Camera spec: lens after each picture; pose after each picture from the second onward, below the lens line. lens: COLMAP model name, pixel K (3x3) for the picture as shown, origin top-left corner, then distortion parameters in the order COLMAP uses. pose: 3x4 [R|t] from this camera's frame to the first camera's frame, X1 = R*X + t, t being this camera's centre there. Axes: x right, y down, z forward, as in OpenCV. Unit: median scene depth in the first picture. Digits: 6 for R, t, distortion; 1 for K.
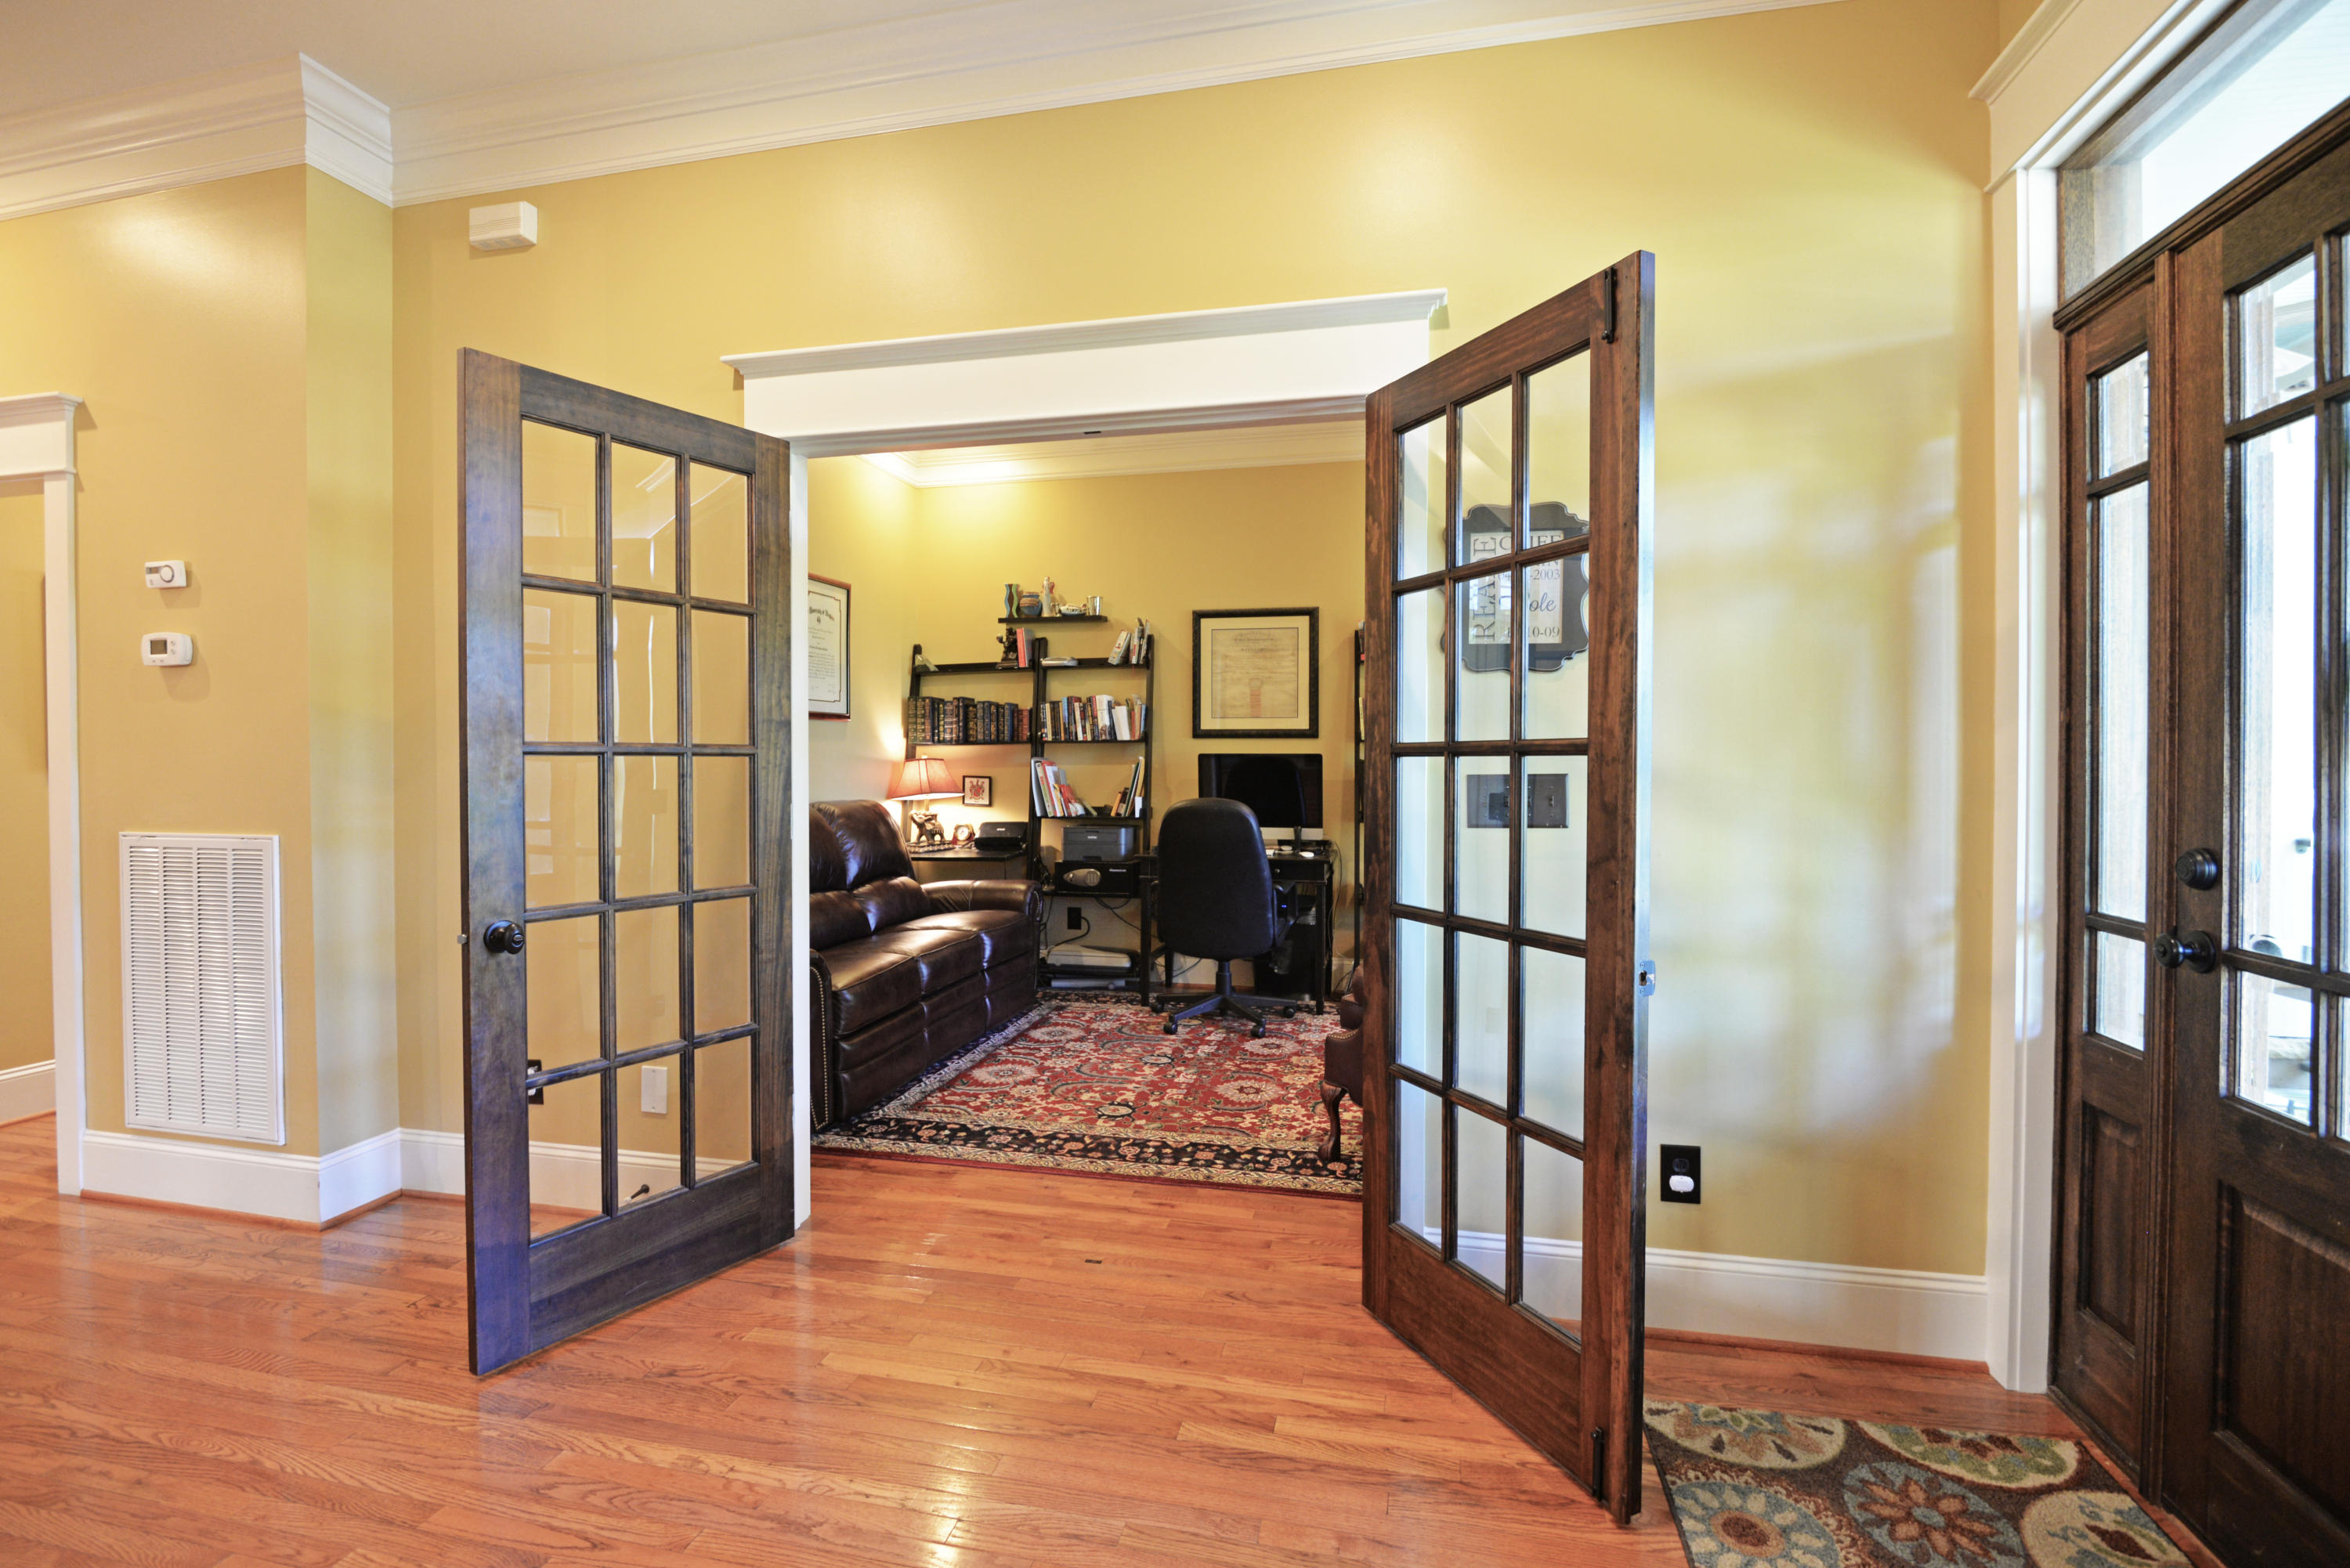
lens RADIAL K [[1081.3, 0, 1176.5], [0, 1081.3, 774.9], [0, 0, 1]] dist [-0.008766, -0.004560]
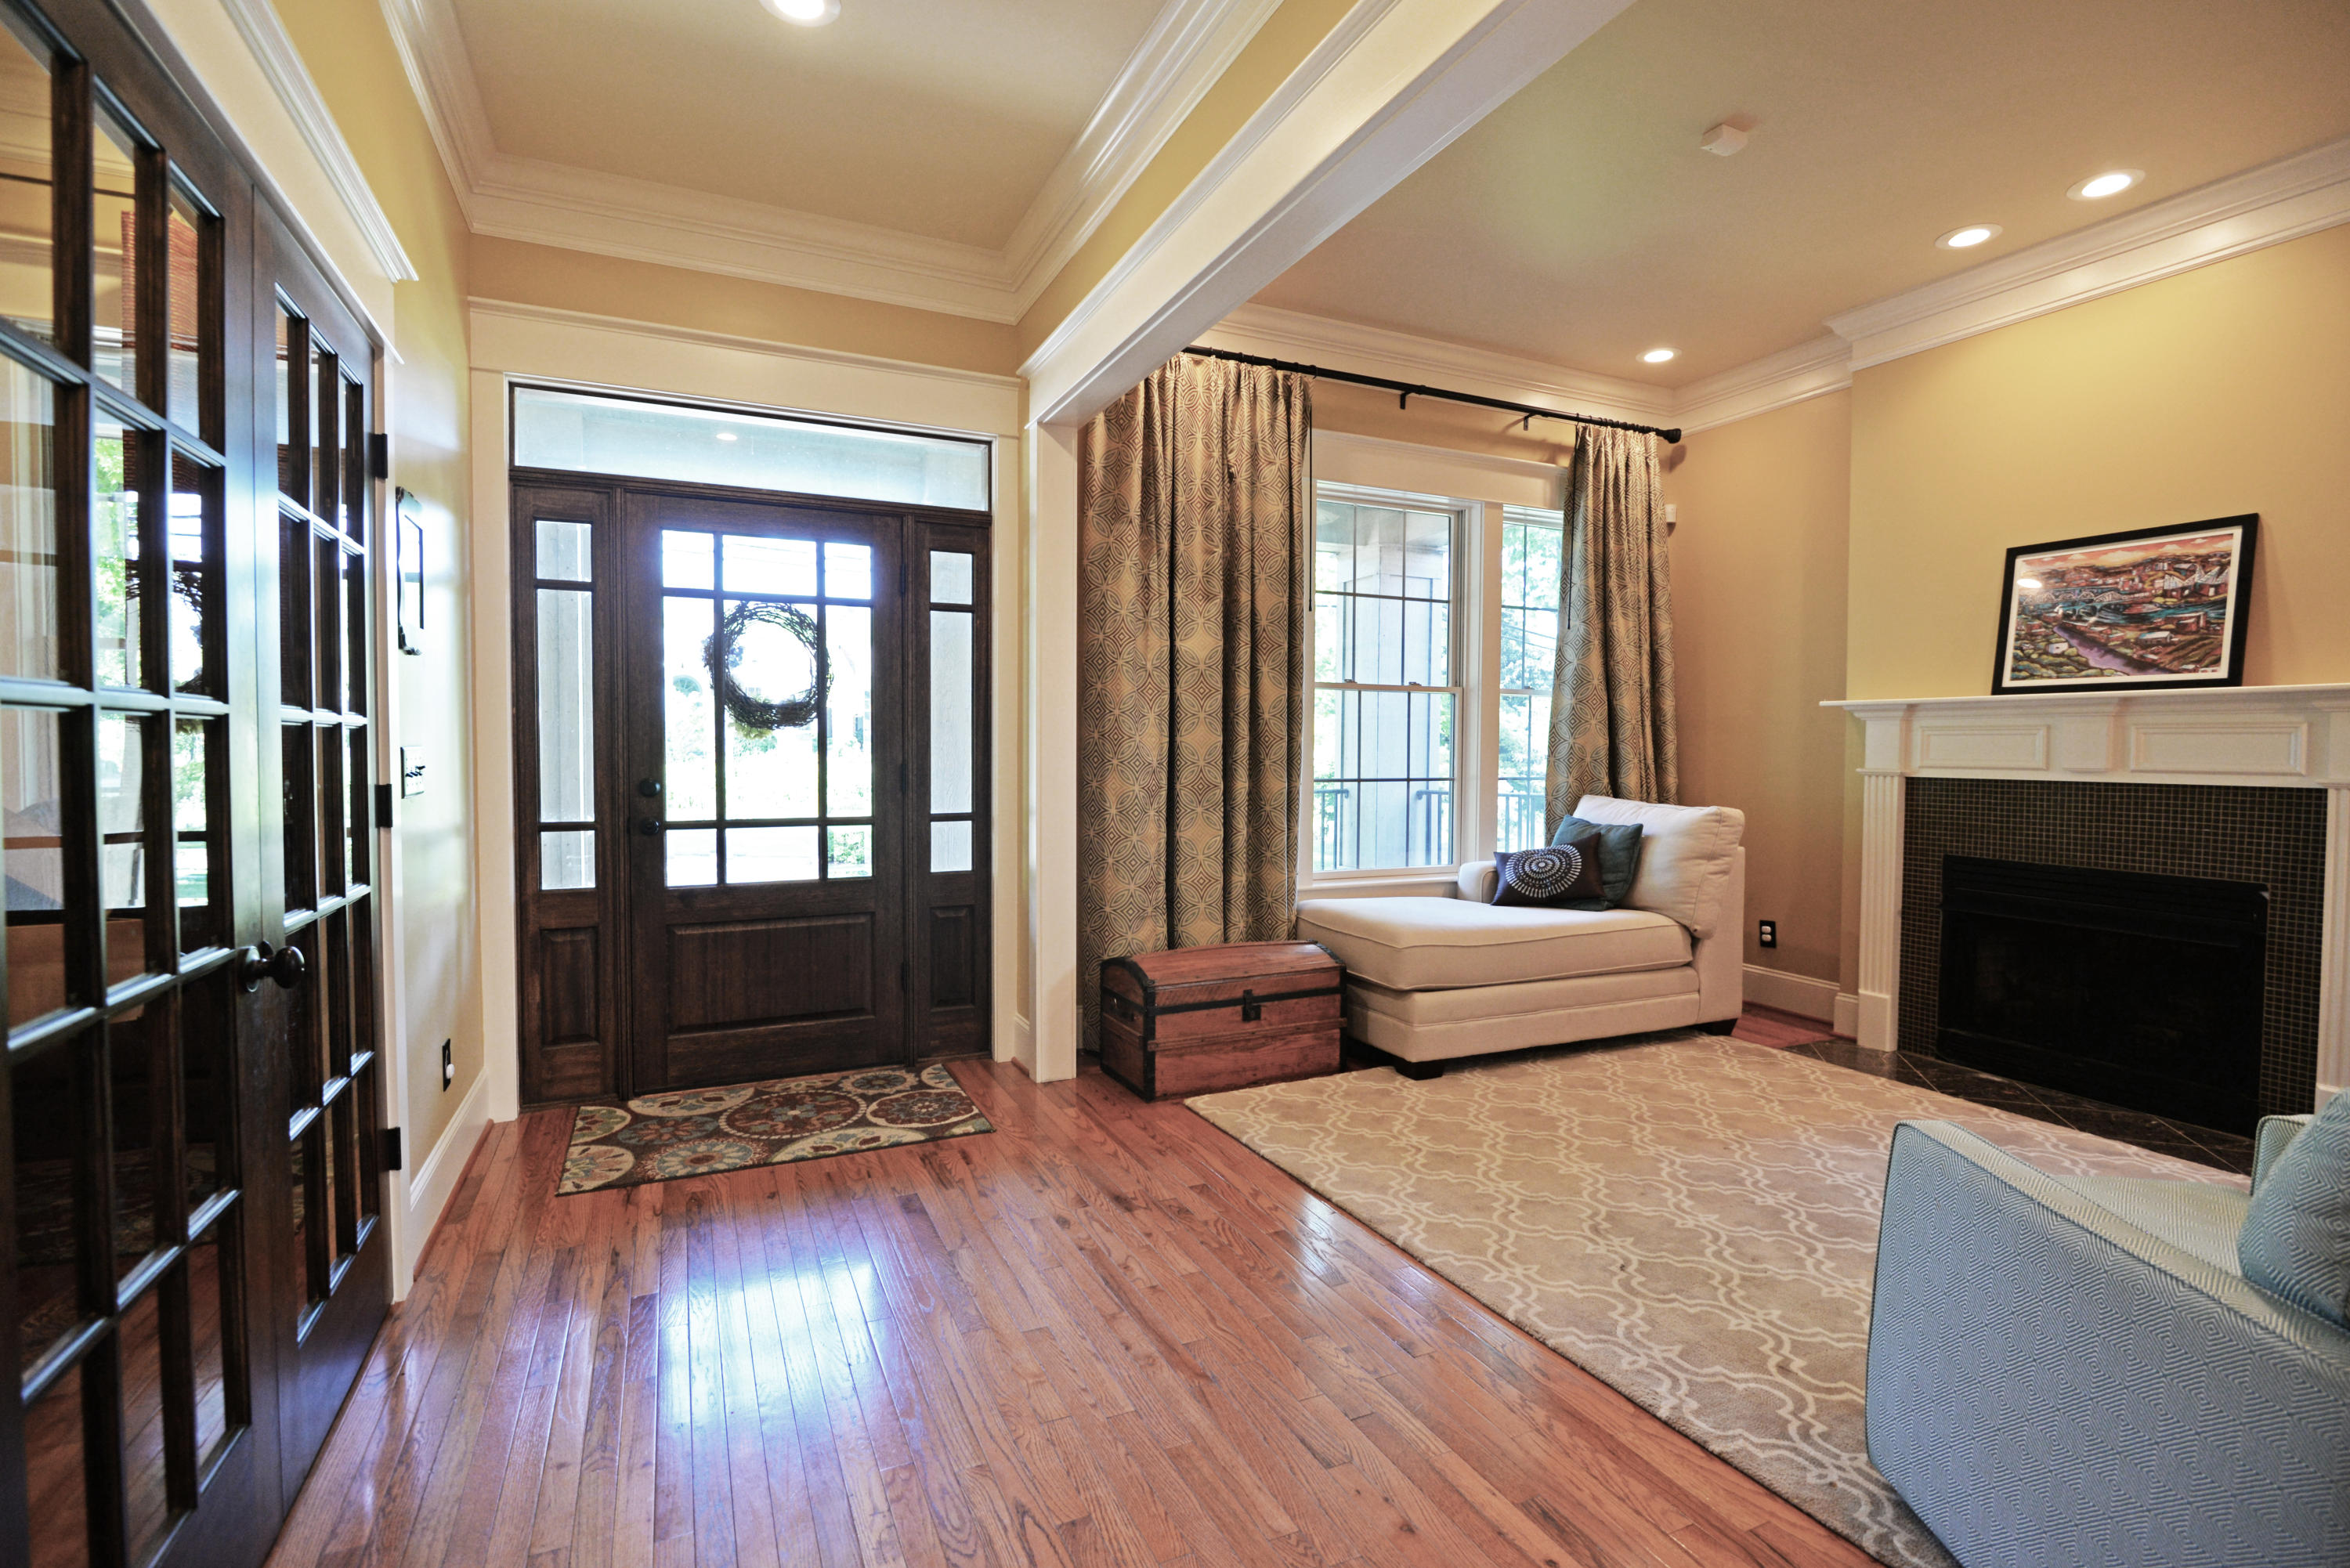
lens RADIAL K [[1081.3, 0, 1174.8], [0, 1081.3, 781.6], [0, 0, 1]] dist [-0.008766, -0.004560]
pose [[-0.615910, -0.025612, 0.787400, -1.266050], [0.006017, 0.999289, 0.037210, 0.000363], [-0.787794, 0.027656, -0.615318, 1.342733]]
